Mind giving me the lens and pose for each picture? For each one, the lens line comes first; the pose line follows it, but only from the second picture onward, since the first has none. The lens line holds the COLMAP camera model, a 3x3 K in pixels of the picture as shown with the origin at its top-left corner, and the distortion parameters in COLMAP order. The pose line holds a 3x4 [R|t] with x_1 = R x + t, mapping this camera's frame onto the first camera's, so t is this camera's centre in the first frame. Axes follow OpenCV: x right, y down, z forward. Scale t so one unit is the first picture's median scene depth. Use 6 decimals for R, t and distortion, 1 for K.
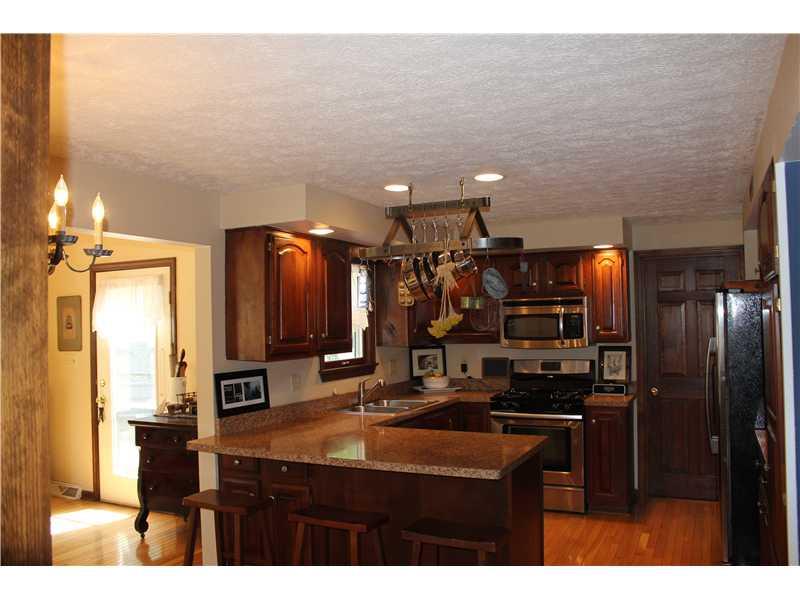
lens RADIAL K [[668.0, 0, 401.2], [0, 668.0, 302.2], [0, 0, 1]] dist [0.003185, 0.015649]
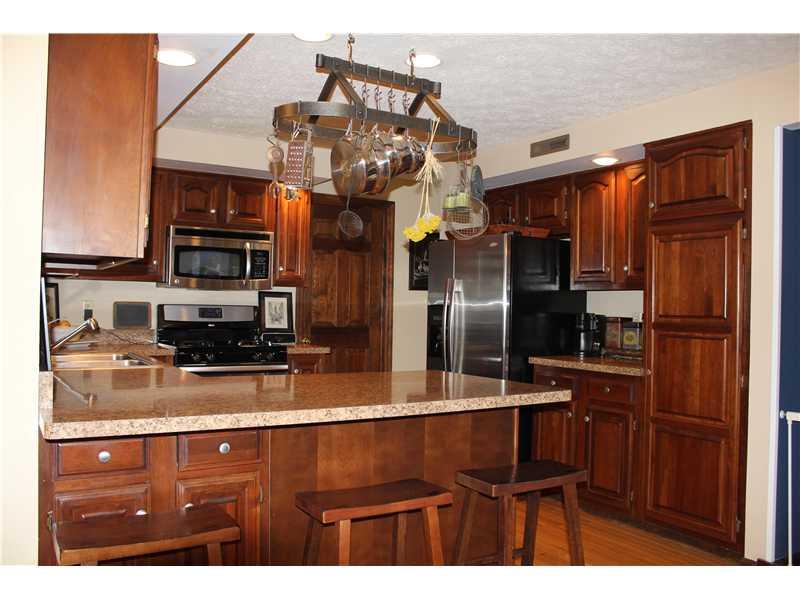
lens RADIAL K [[668.0, 0, 400.1], [0, 668.0, 299.8], [0, 0, 1]] dist [0.003185, 0.015649]
pose [[0.502592, 0.045309, 0.863335, -0.384587], [-0.056781, 0.998199, -0.019332, 0.085054], [-0.862657, -0.039305, 0.504260, 0.395147]]
